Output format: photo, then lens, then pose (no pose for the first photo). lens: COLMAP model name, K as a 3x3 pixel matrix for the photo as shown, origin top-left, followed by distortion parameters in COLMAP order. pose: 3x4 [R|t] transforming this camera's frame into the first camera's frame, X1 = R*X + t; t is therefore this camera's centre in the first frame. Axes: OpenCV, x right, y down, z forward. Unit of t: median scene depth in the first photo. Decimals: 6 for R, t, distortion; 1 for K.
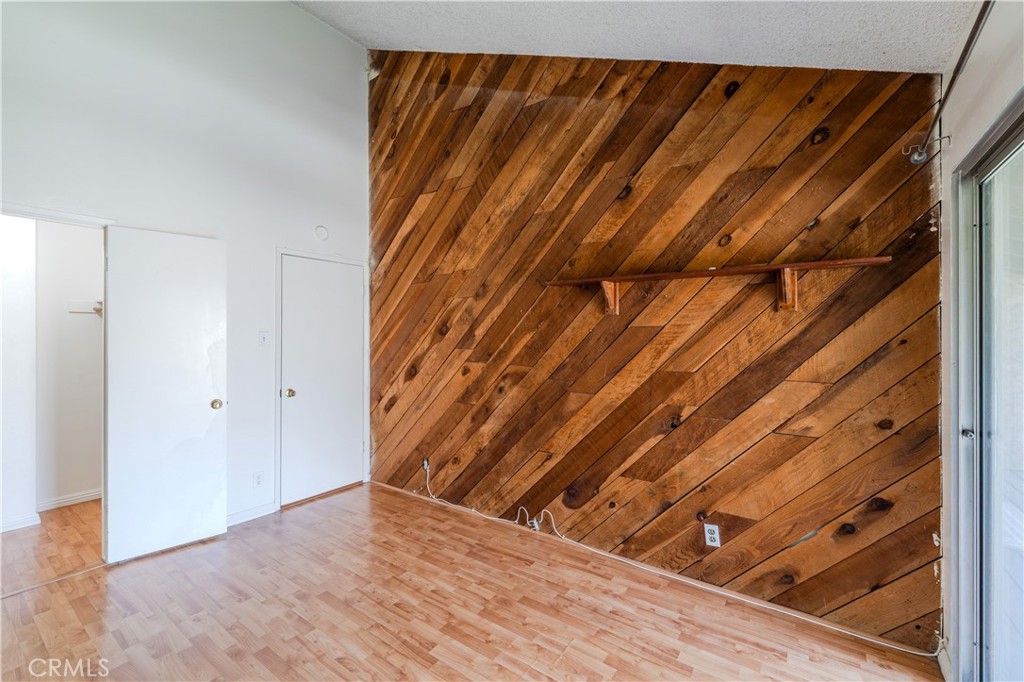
lens RADIAL K [[430.0, 0, 505.7], [0, 430.0, 339.6], [0, 0, 1]] dist [-0.000795, -0.001048]
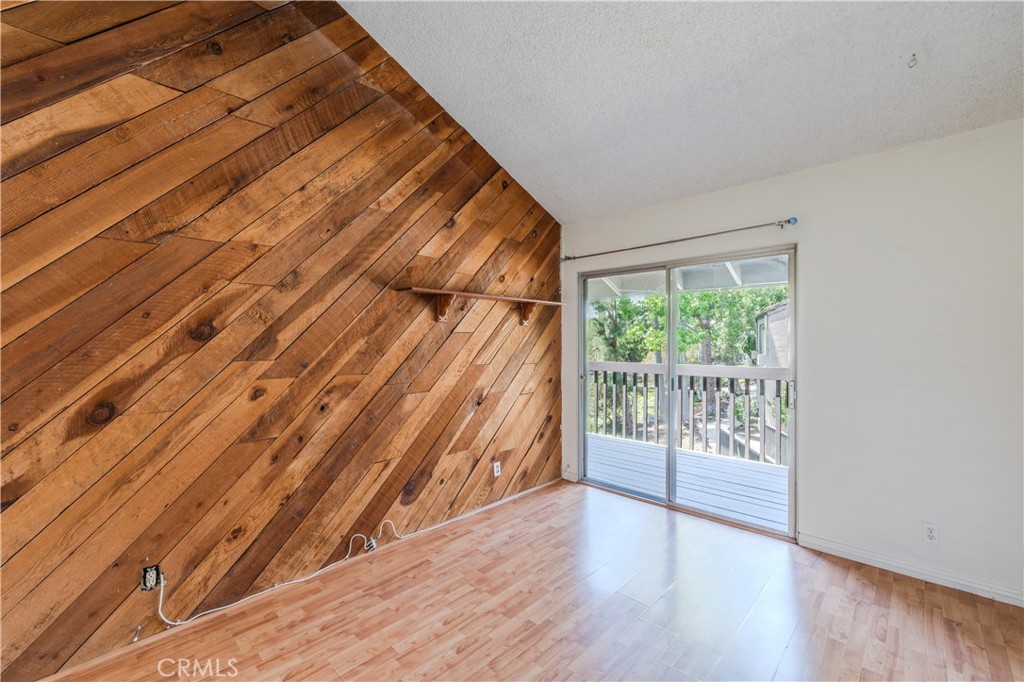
lens RADIAL K [[423.8, 0, 520.3], [0, 423.8, 346.9], [0, 0, 1]] dist [-0.010752, 0.000971]
pose [[0.129354, -0.020441, 0.991388, -0.812795], [0.014999, 0.999713, 0.018656, -0.006733], [-0.991485, 0.012457, 0.129623, 0.581520]]
